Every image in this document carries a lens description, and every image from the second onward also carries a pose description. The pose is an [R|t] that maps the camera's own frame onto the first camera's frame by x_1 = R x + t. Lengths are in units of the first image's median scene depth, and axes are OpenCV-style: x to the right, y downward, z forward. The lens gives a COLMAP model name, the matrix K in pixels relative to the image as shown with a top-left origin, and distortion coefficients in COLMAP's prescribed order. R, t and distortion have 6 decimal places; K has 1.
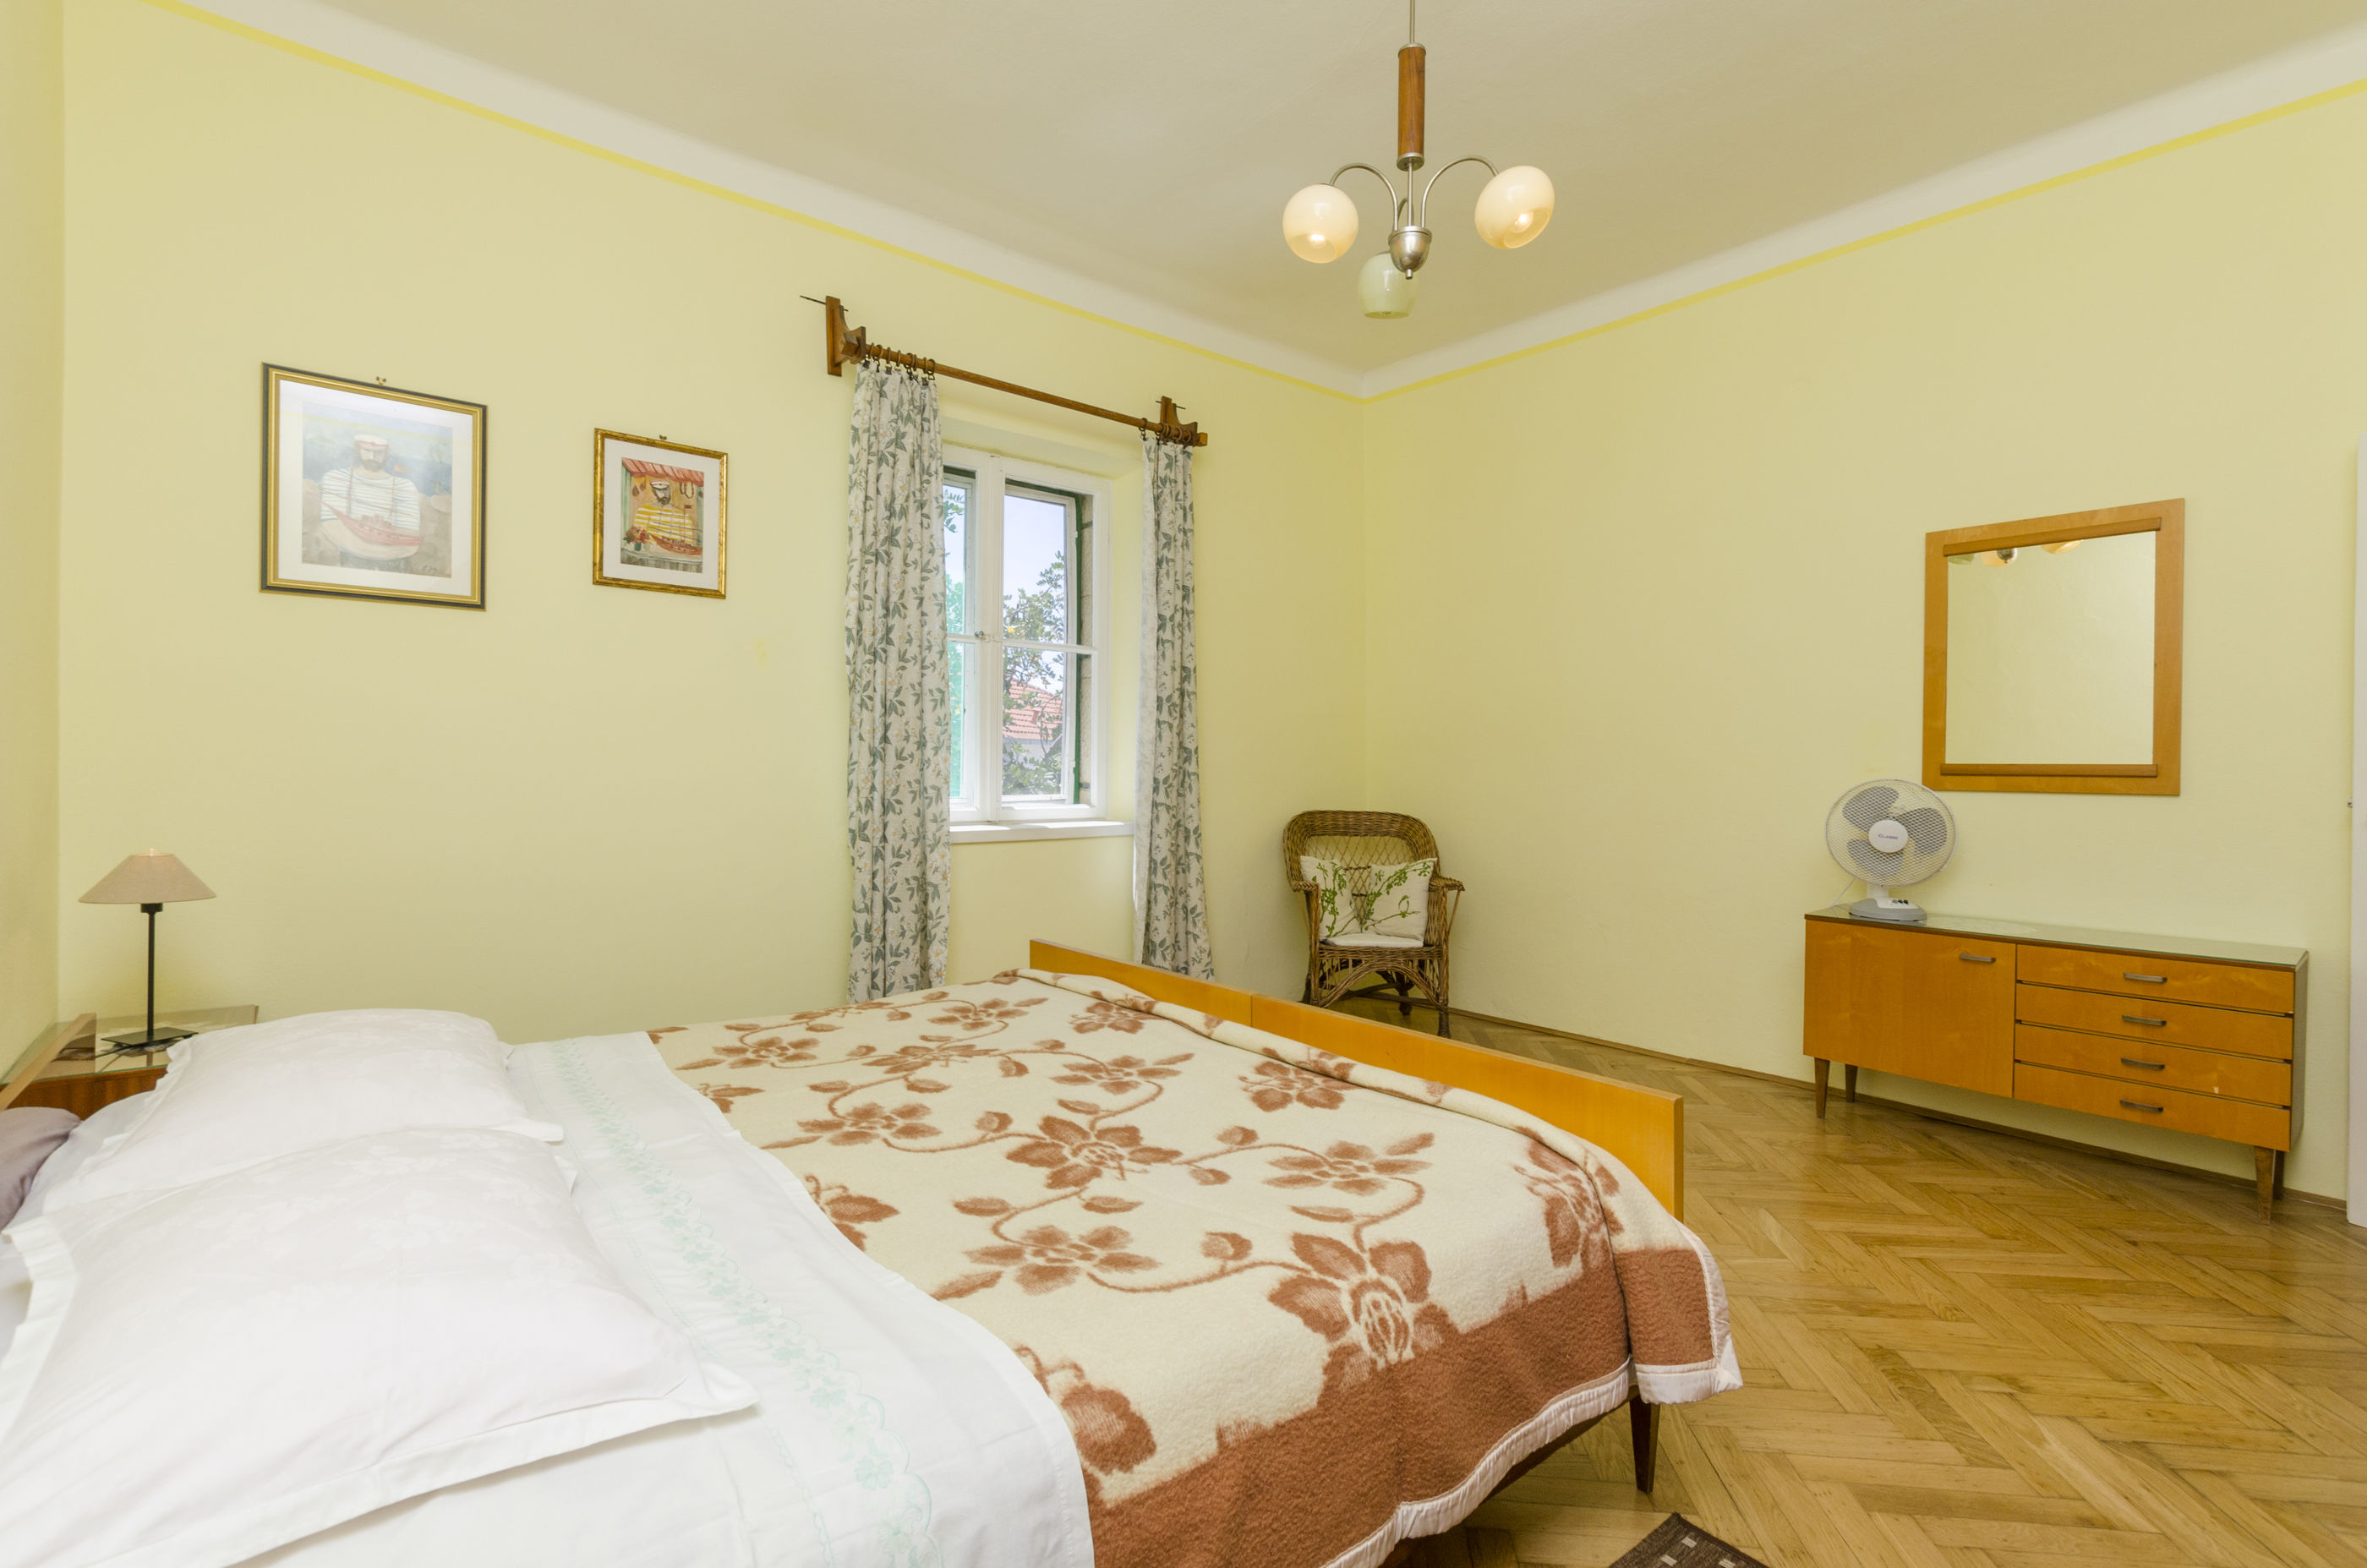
lens RADIAL K [[1080.5, 0, 1177.6], [0, 1080.5, 775.1], [0, 0, 1]] dist [0.003418, -0.002022]
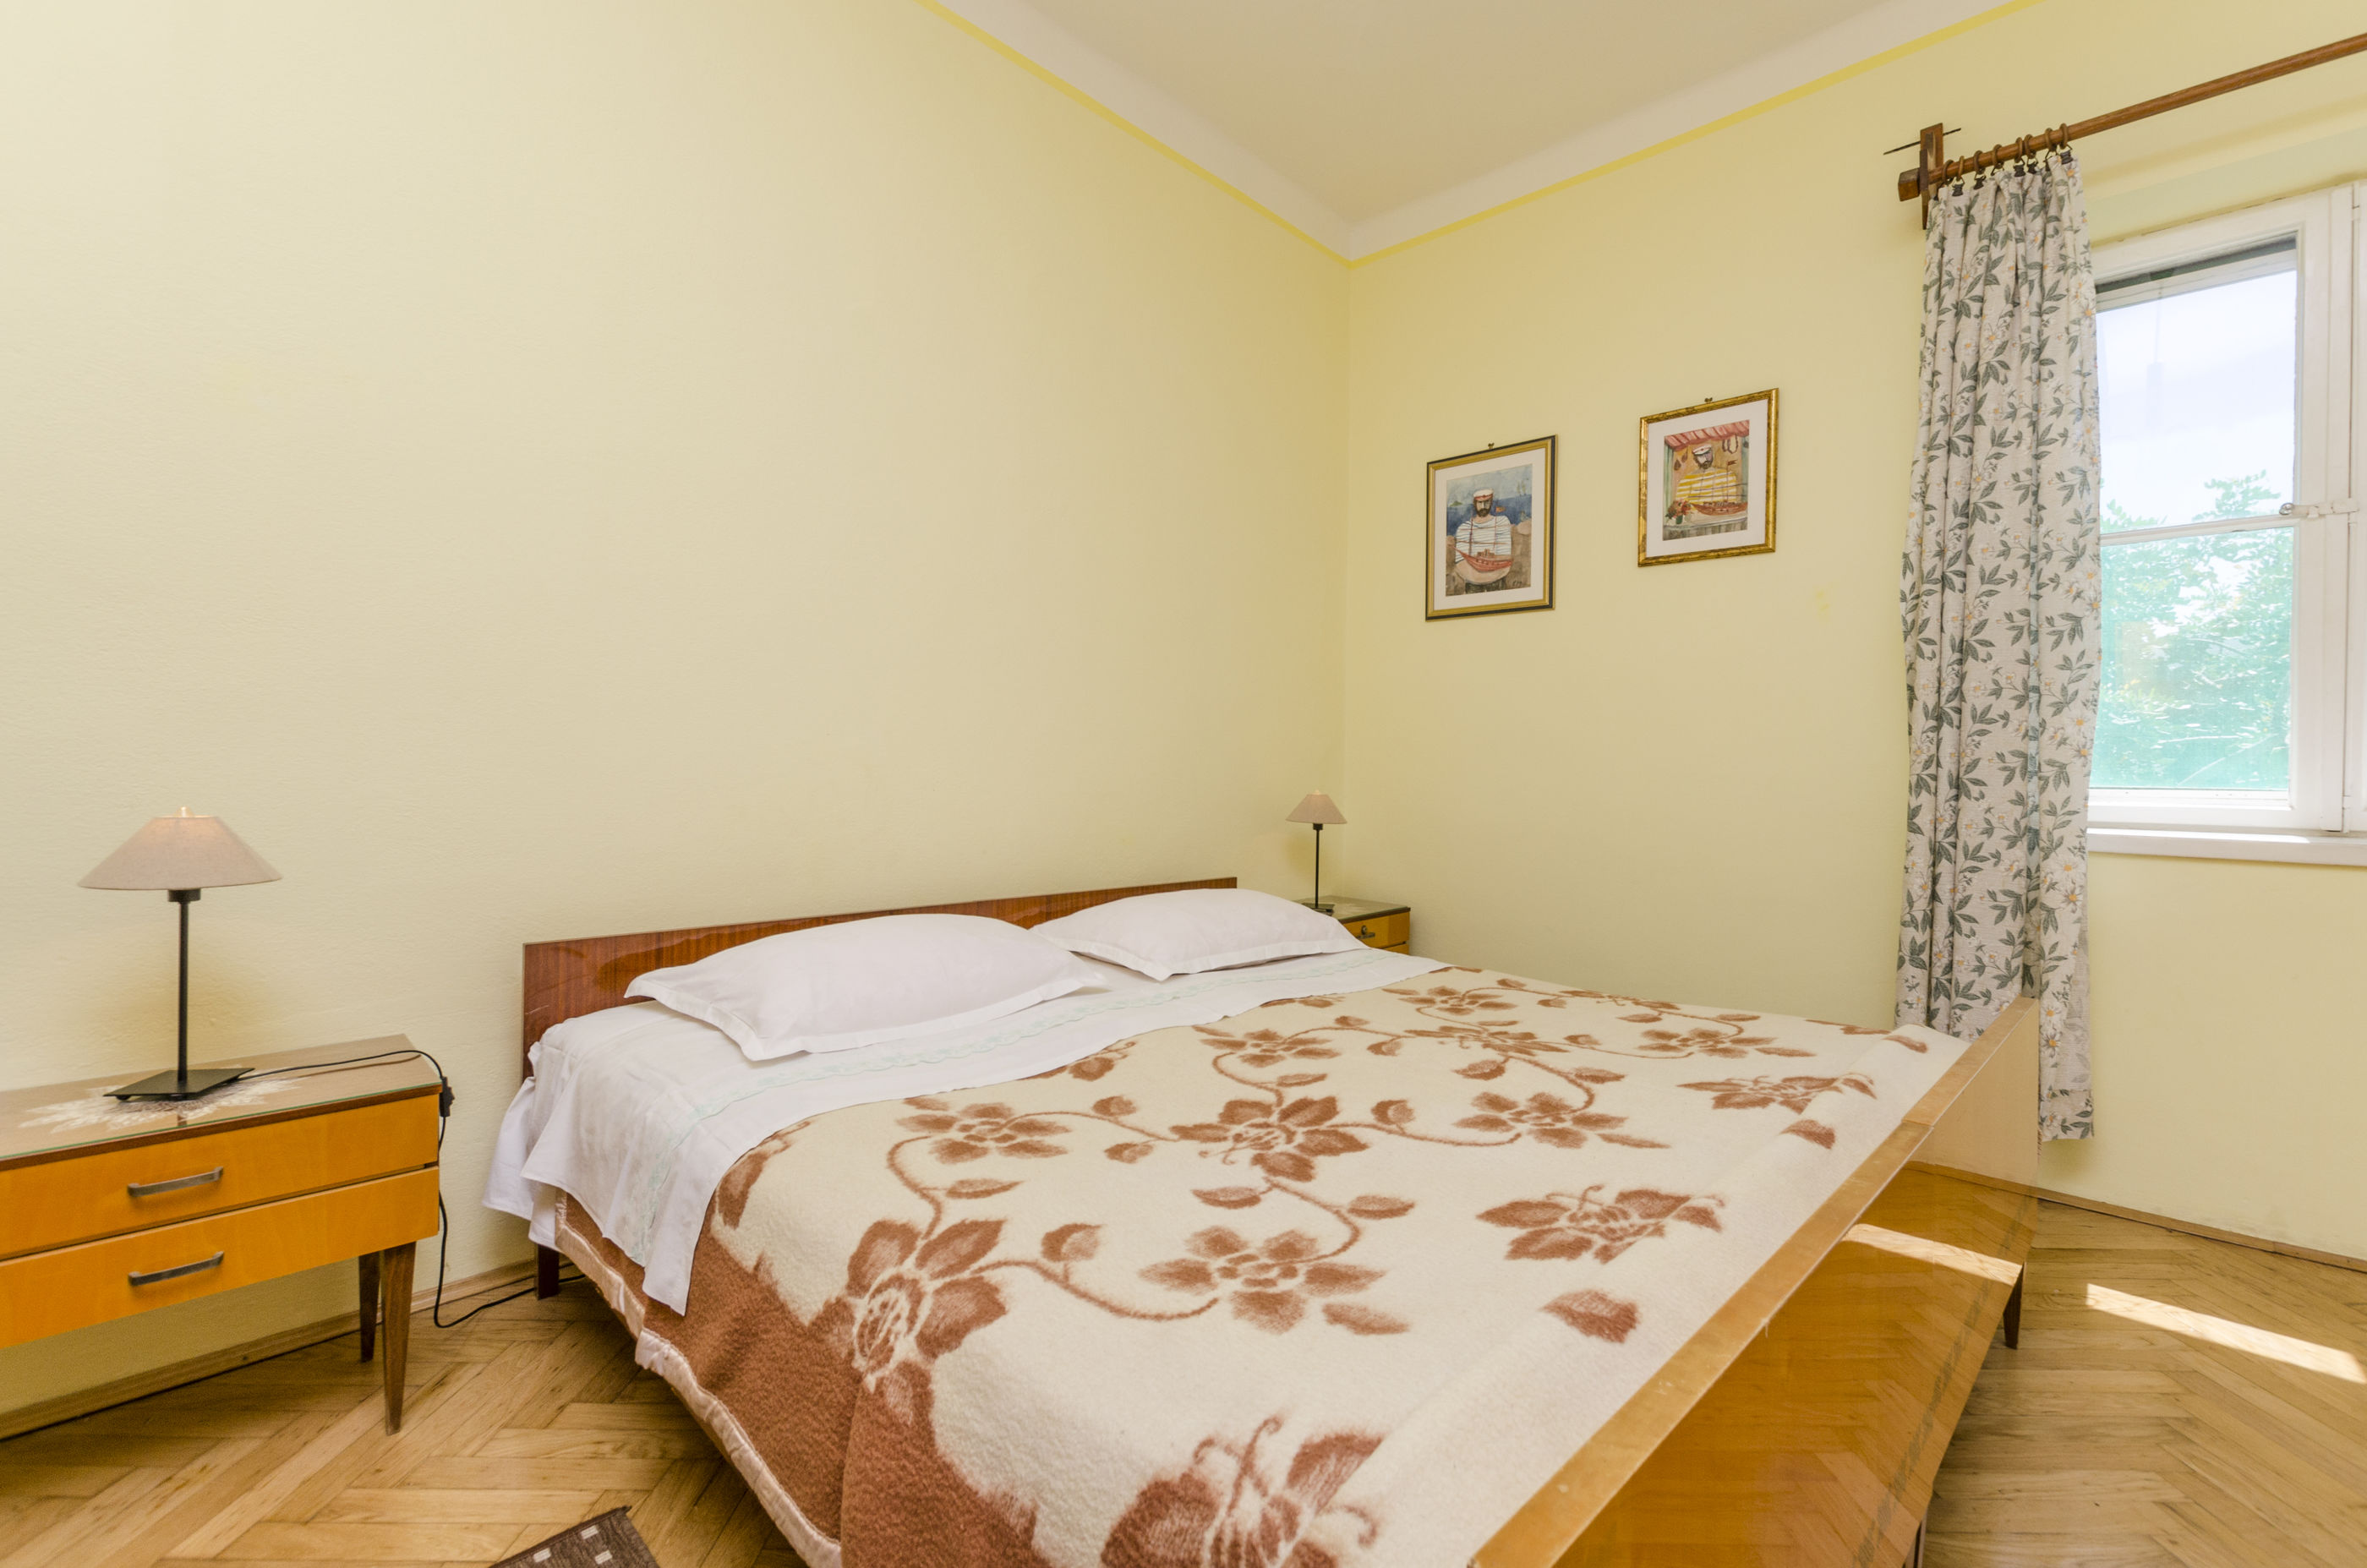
lens RADIAL K [[1019.2, 0, 1194.8], [0, 1019.2, 772.9], [0, 0, 1]] dist [0.008623, -0.001472]
pose [[0.108003, 0.001424, -0.994149, 0.451694], [-0.020840, 0.999782, -0.000832, 0.038060], [0.993932, 0.020808, 0.108010, 0.525128]]
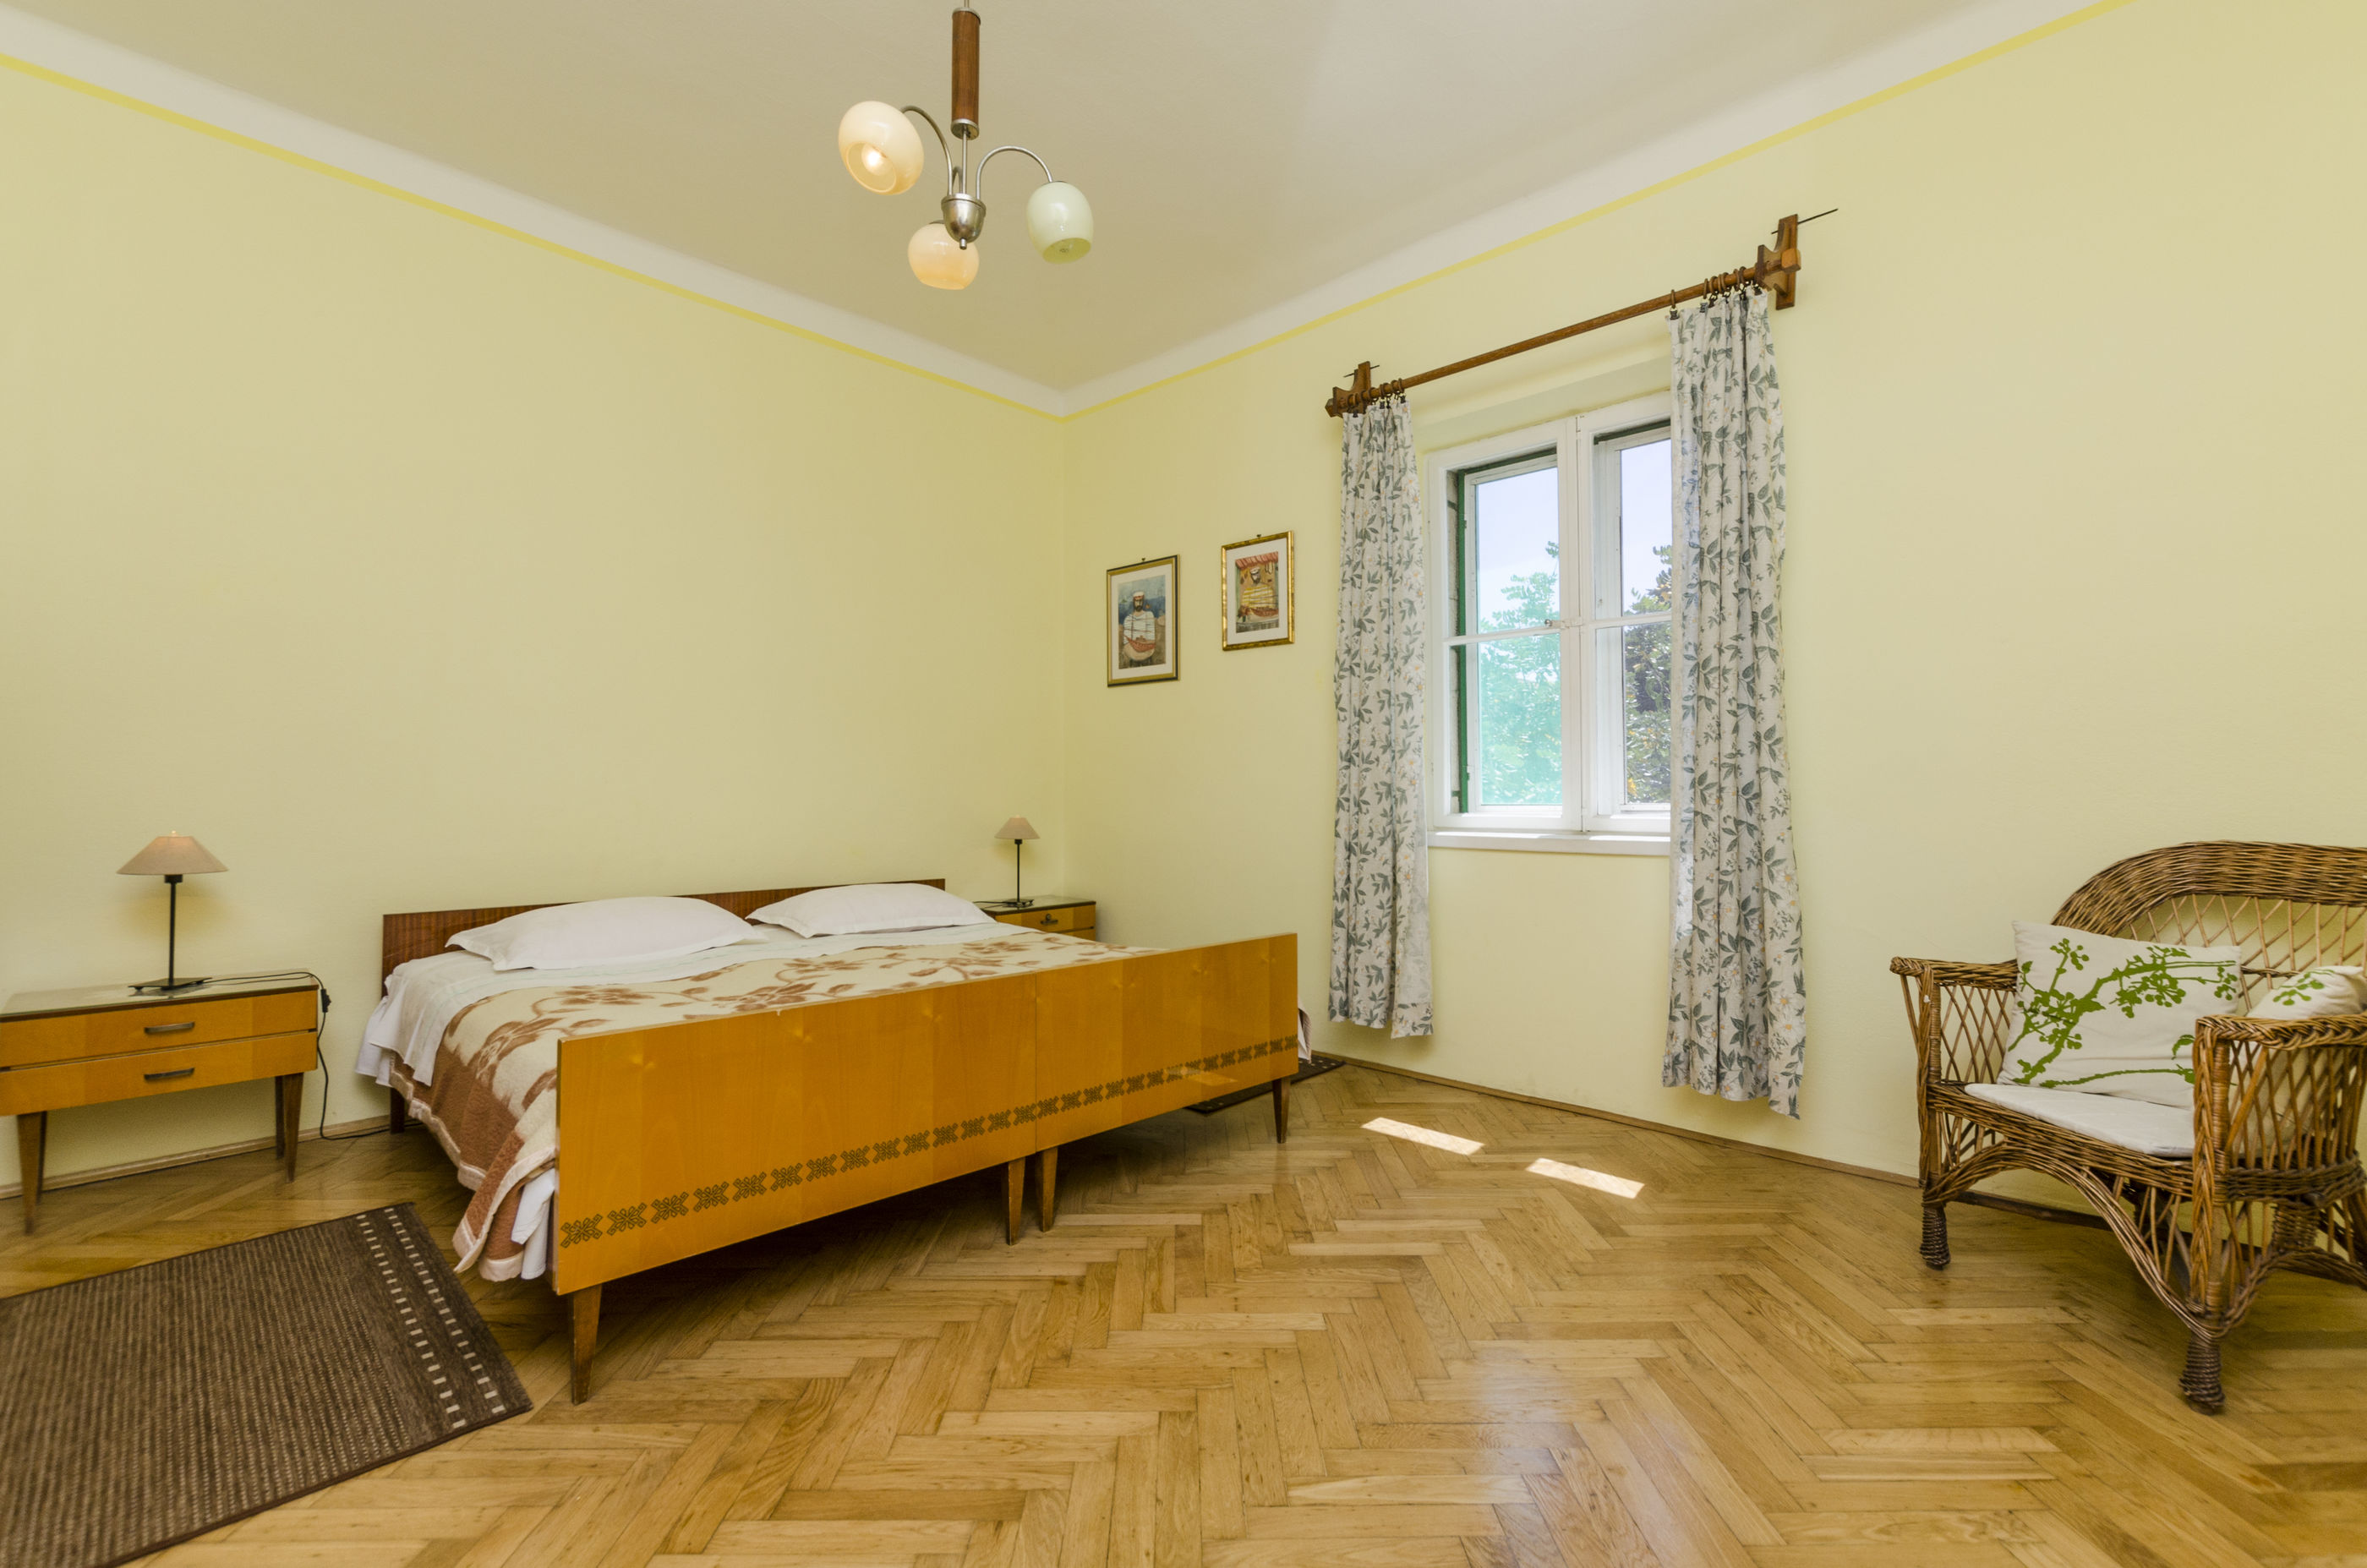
lens RADIAL K [[1019.2, 0, 1194.3], [0, 1019.2, 778.2], [0, 0, 1]] dist [0.008623, -0.001472]
pose [[0.113561, -0.022461, -0.993277, 0.932786], [-0.007493, 0.999697, -0.023463, 0.032546], [0.993503, 0.010107, 0.113358, 0.903923]]
